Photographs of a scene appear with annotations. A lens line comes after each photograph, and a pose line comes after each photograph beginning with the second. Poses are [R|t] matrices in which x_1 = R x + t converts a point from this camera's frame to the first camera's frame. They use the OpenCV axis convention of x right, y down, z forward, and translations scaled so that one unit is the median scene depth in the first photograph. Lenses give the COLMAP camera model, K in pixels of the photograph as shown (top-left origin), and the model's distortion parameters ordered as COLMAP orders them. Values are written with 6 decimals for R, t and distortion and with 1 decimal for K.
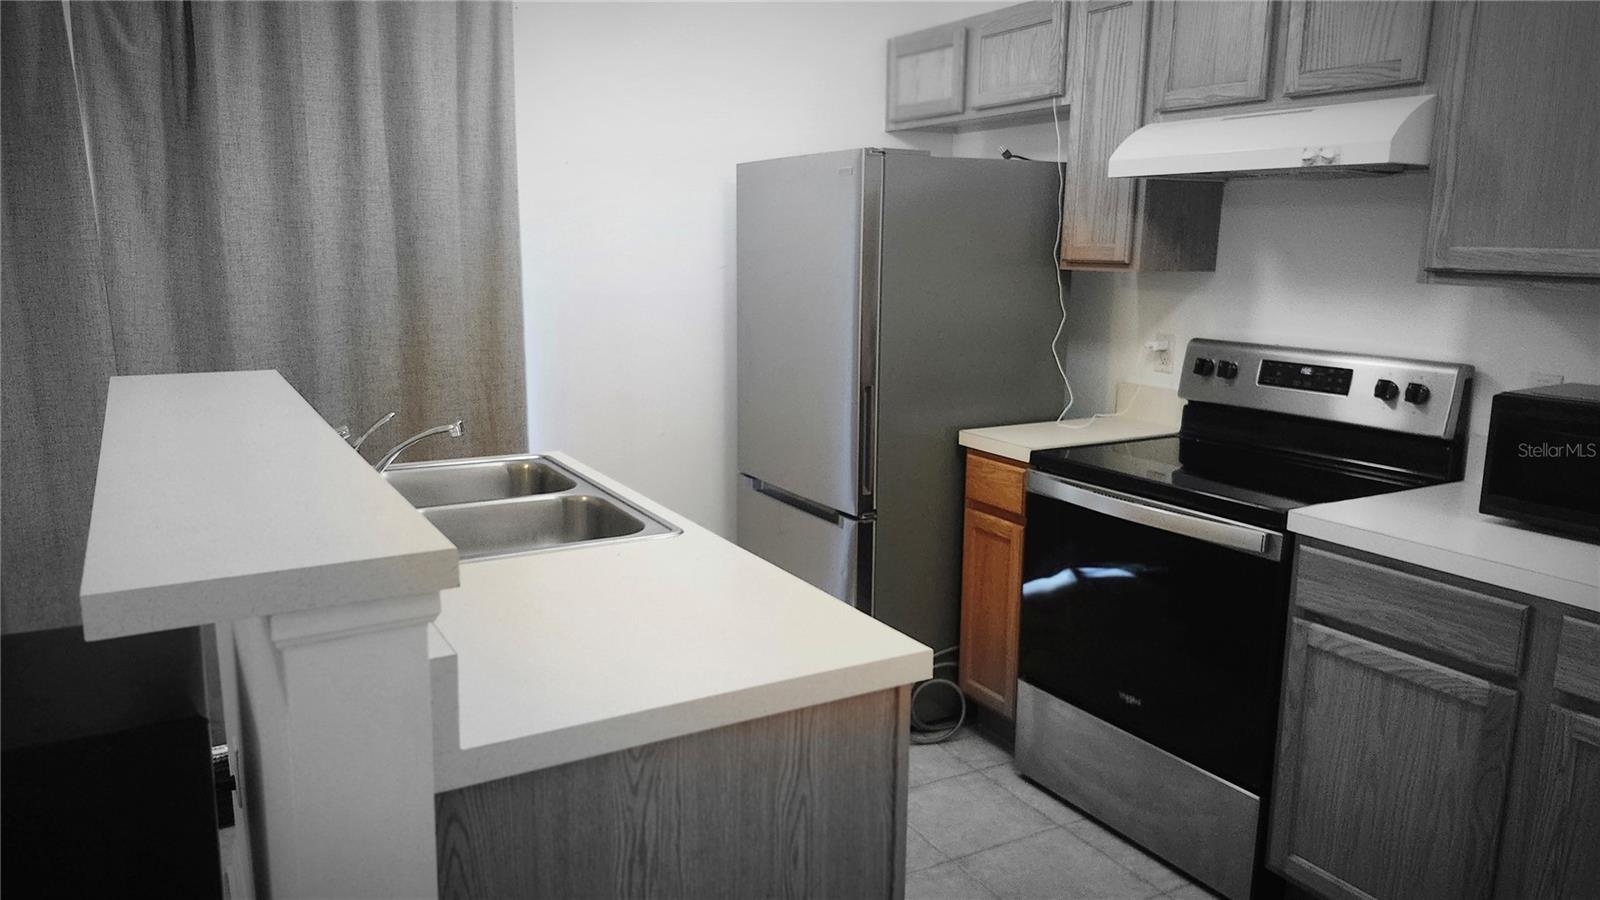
lens RADIAL K [[1140.7, 0, 782.5], [0, 1140.7, 450.3], [0, 0, 1]] dist [0.083484, -0.087500]
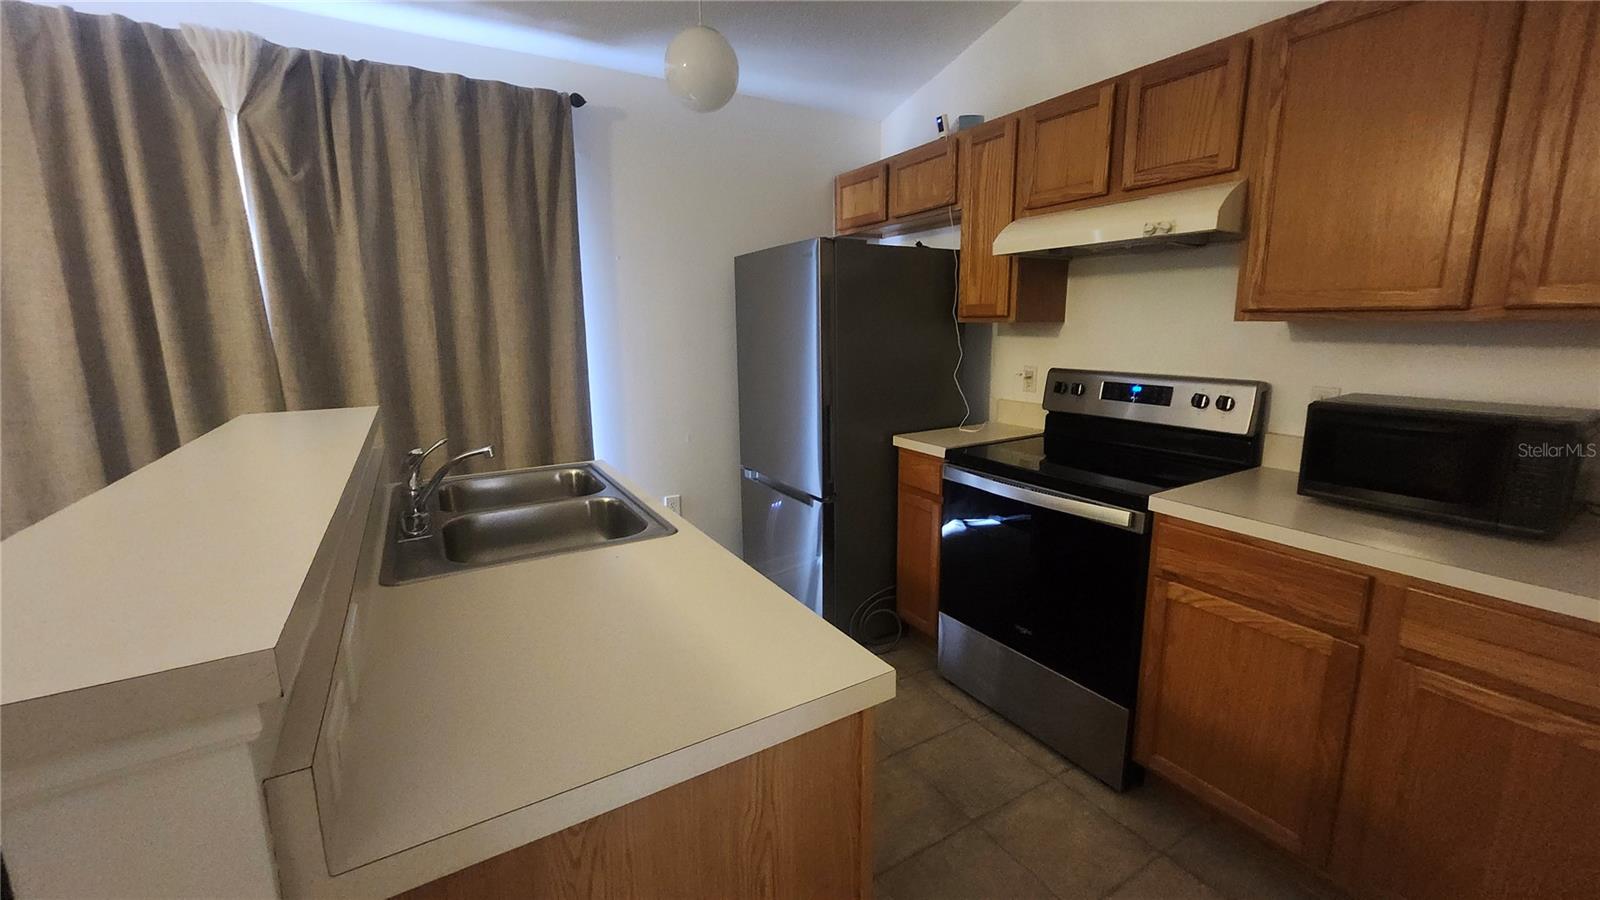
lens RADIAL K [[645.6, 0, 793.9], [0, 645.6, 429.6], [0, 0, 1]] dist [0.000400, -0.000723]
pose [[0.999509, -0.025359, 0.018405, 0.020155], [0.025711, 0.999486, -0.019169, -0.015551], [-0.017909, 0.019633, 0.999647, 0.231774]]
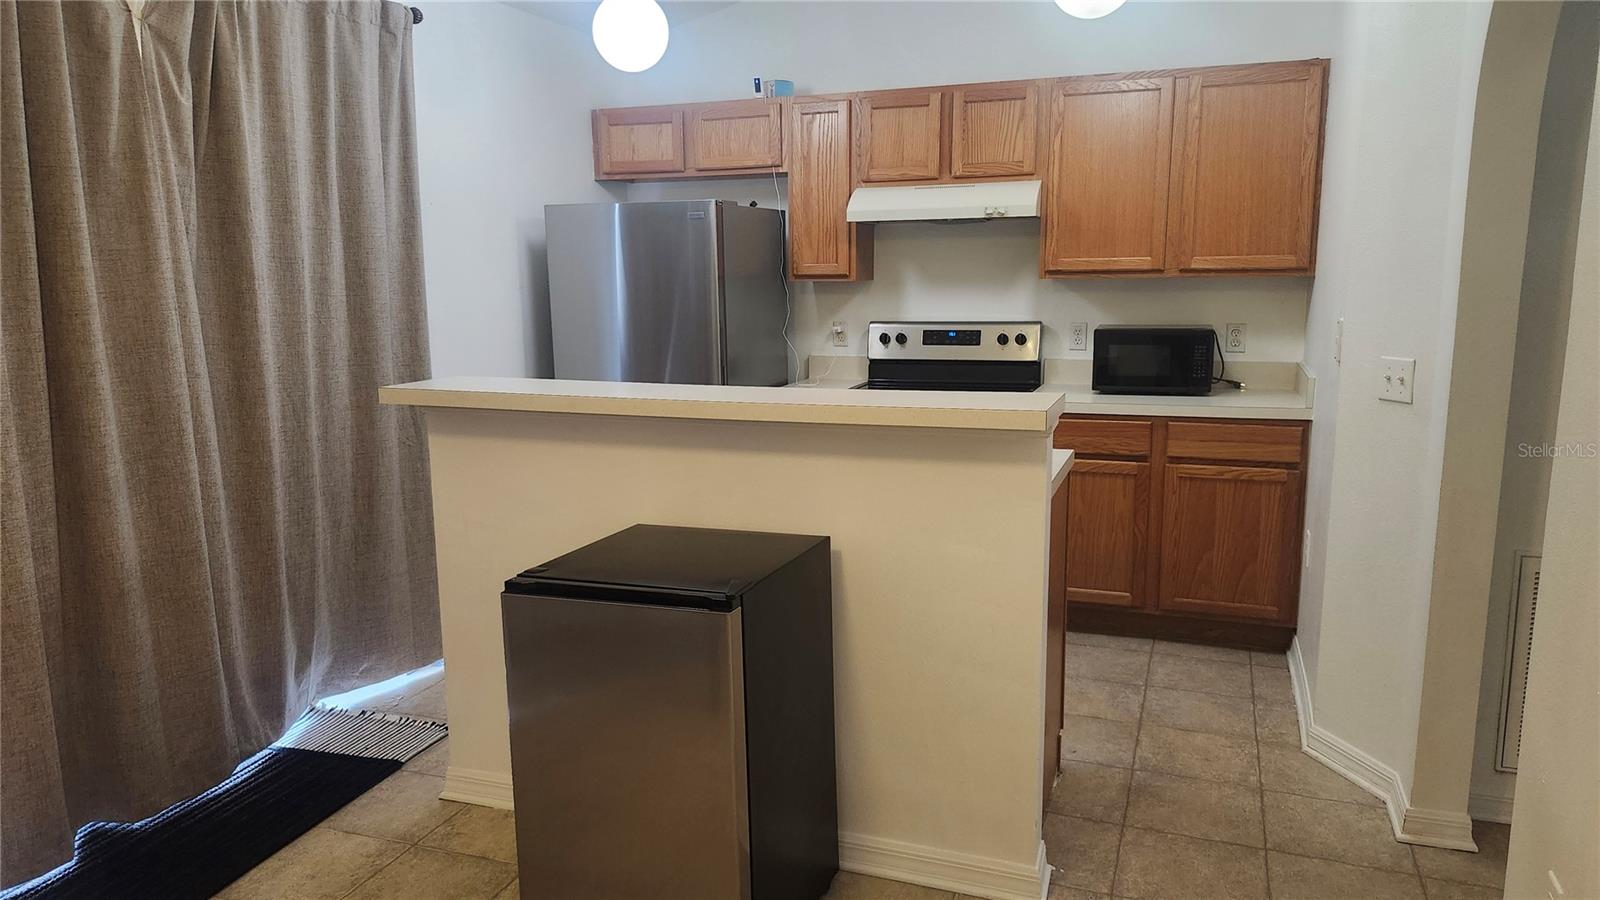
lens RADIAL K [[1140.7, 0, 788.6], [0, 1140.7, 459.0], [0, 0, 1]] dist [0.083484, -0.087500]
pose [[0.764784, -0.129148, 0.631211, -0.871325], [0.140281, 0.989578, 0.032505, 0.026940], [-0.628830, 0.063688, 0.774930, -0.163638]]
